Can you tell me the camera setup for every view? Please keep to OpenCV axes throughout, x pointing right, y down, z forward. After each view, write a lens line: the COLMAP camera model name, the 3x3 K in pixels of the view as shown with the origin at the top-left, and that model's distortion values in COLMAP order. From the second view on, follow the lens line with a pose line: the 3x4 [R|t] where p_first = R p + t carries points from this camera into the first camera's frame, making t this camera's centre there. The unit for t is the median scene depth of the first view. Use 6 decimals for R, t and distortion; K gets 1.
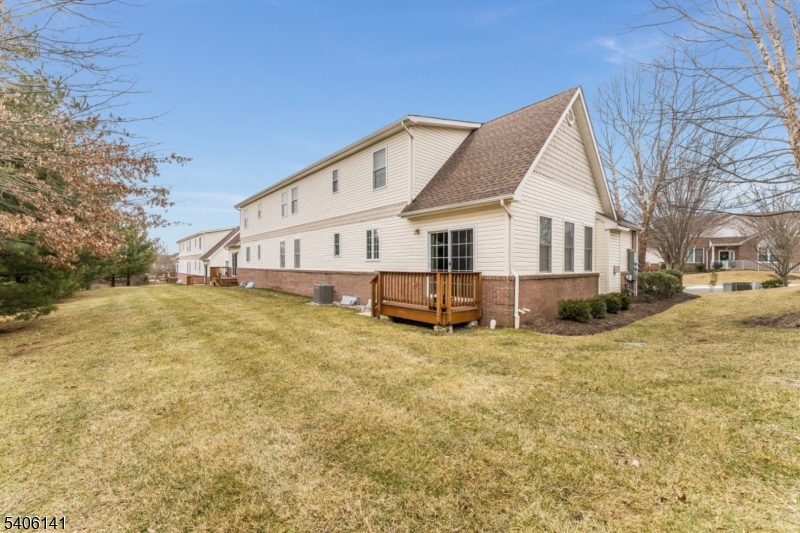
lens RADIAL K [[326.5, 0, 397.6], [0, 326.5, 267.2], [0, 0, 1]] dist [-0.004163, -0.001297]
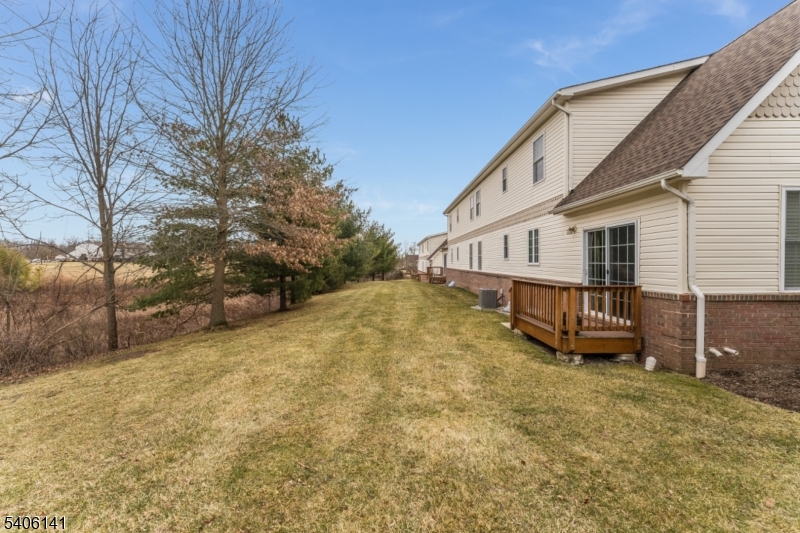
lens RADIAL K [[326.5, 0, 397.5], [0, 326.5, 266.3], [0, 0, 1]] dist [-0.004163, -0.001297]
pose [[0.749961, 0.000420, -0.661482, 0.296028], [0.007097, 0.999937, 0.008681, -0.033499], [0.661445, -0.011205, 0.749910, 0.117909]]
